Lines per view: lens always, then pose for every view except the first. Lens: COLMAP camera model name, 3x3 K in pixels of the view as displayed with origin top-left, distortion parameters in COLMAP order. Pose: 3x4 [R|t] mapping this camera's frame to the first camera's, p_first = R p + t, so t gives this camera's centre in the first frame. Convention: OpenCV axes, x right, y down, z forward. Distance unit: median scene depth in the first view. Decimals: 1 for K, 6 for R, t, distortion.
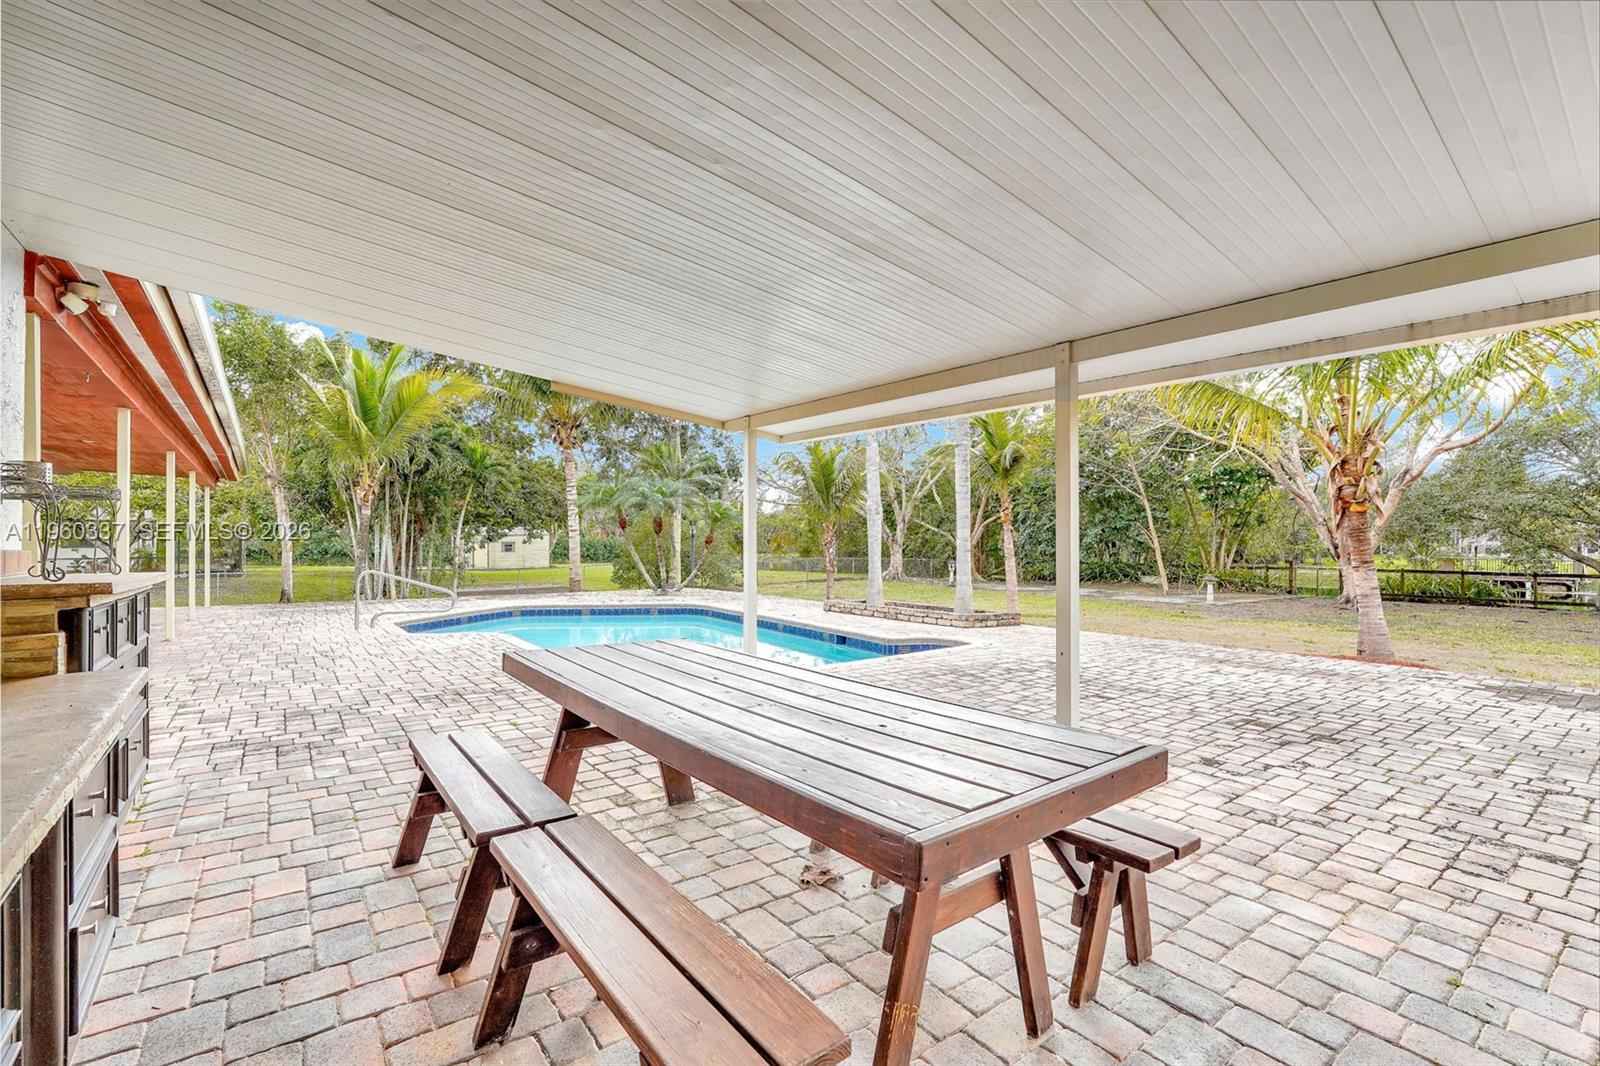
lens RADIAL K [[708.7, 0, 837.0], [0, 708.7, 536.2], [0, 0, 1]] dist [-0.016433, 0.007790]
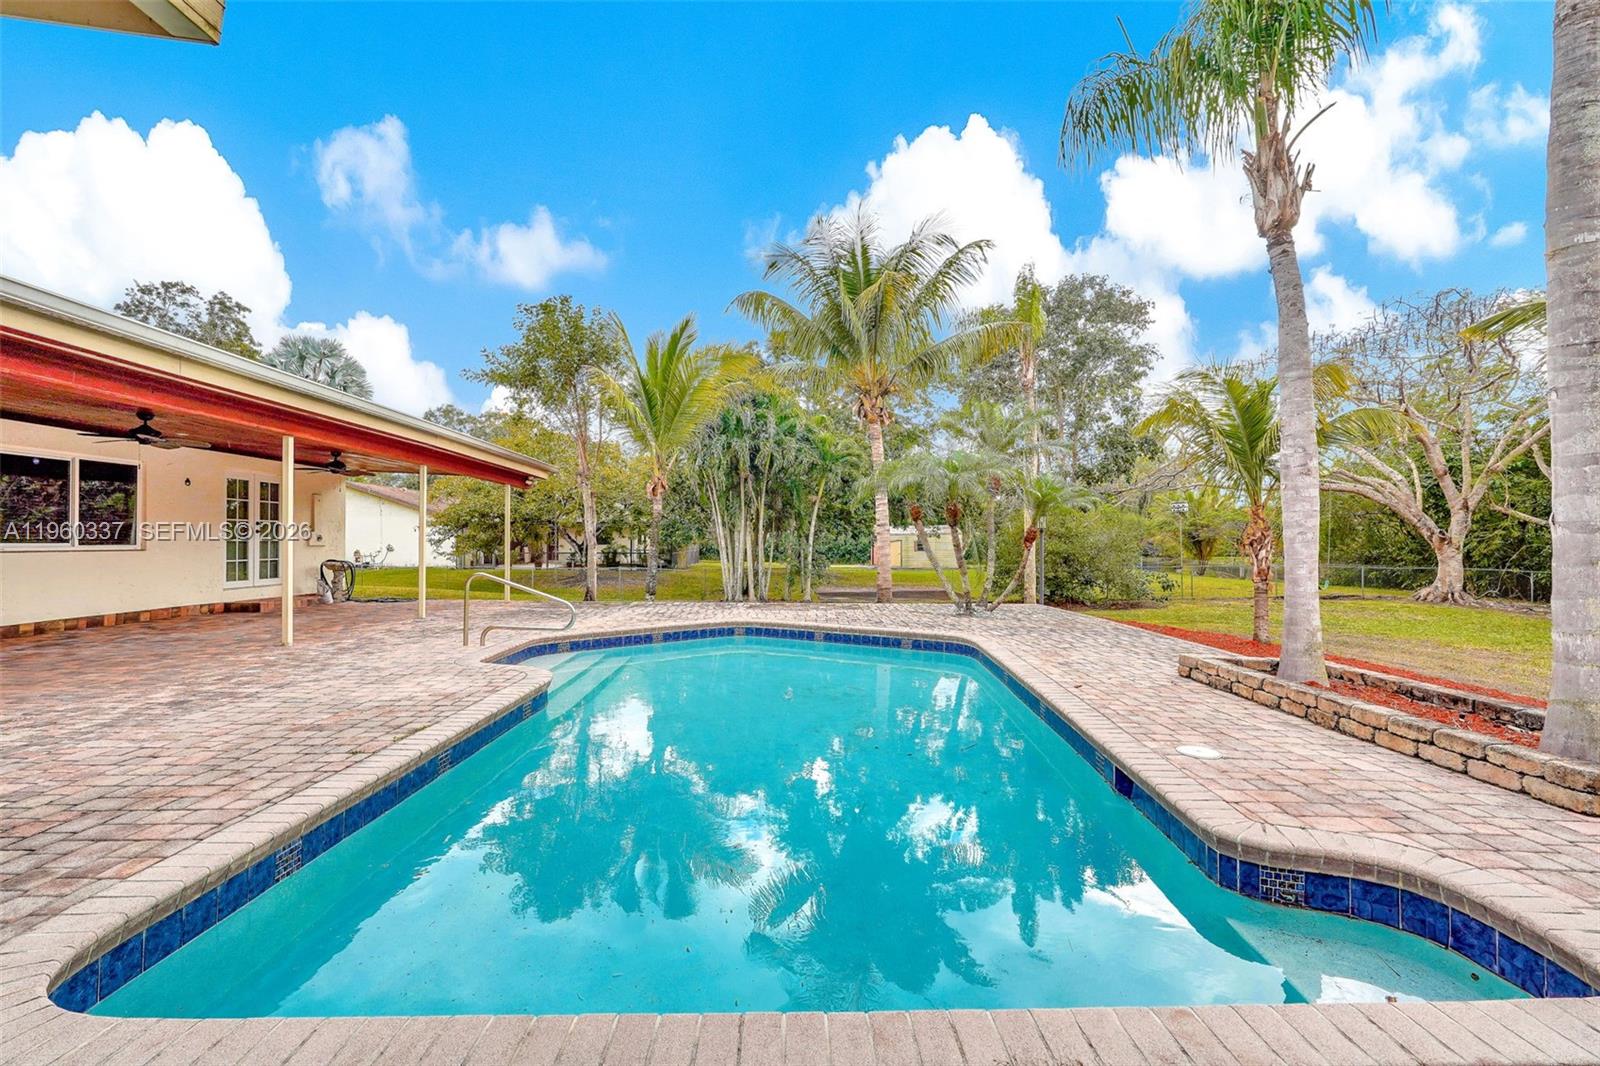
lens RADIAL K [[725.0, 0, 793.7], [0, 725.0, 532.3], [0, 0, 1]] dist [-0.020226, 0.009899]
pose [[0.779638, -0.006799, -0.626194, 0.047214], [0.003047, 0.999970, -0.007064, 0.004181], [0.626223, 0.003599, 0.779636, 0.234705]]
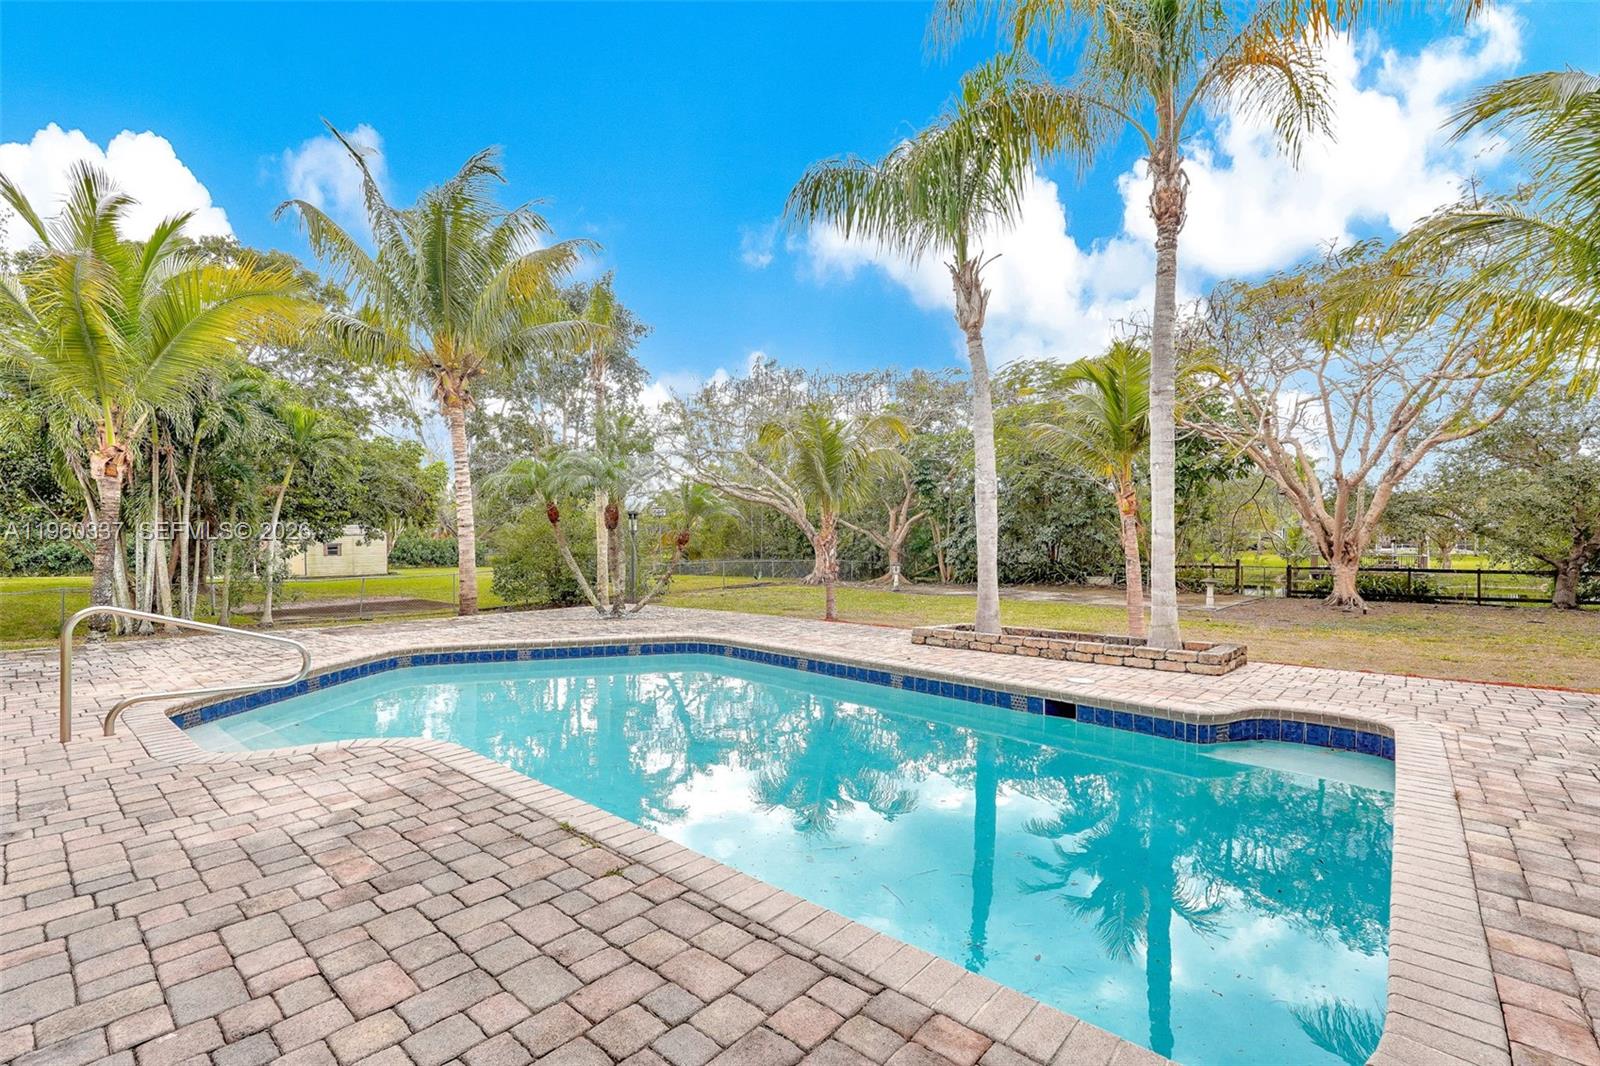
lens RADIAL K [[717.8, 0, 826.7], [0, 717.8, 551.2], [0, 0, 1]] dist [-0.014956, 0.007714]
pose [[0.983301, -0.006401, 0.181875, -0.117541], [0.002618, 0.999775, 0.021034, 0.002233], [-0.181969, -0.020207, 0.983097, 0.189999]]
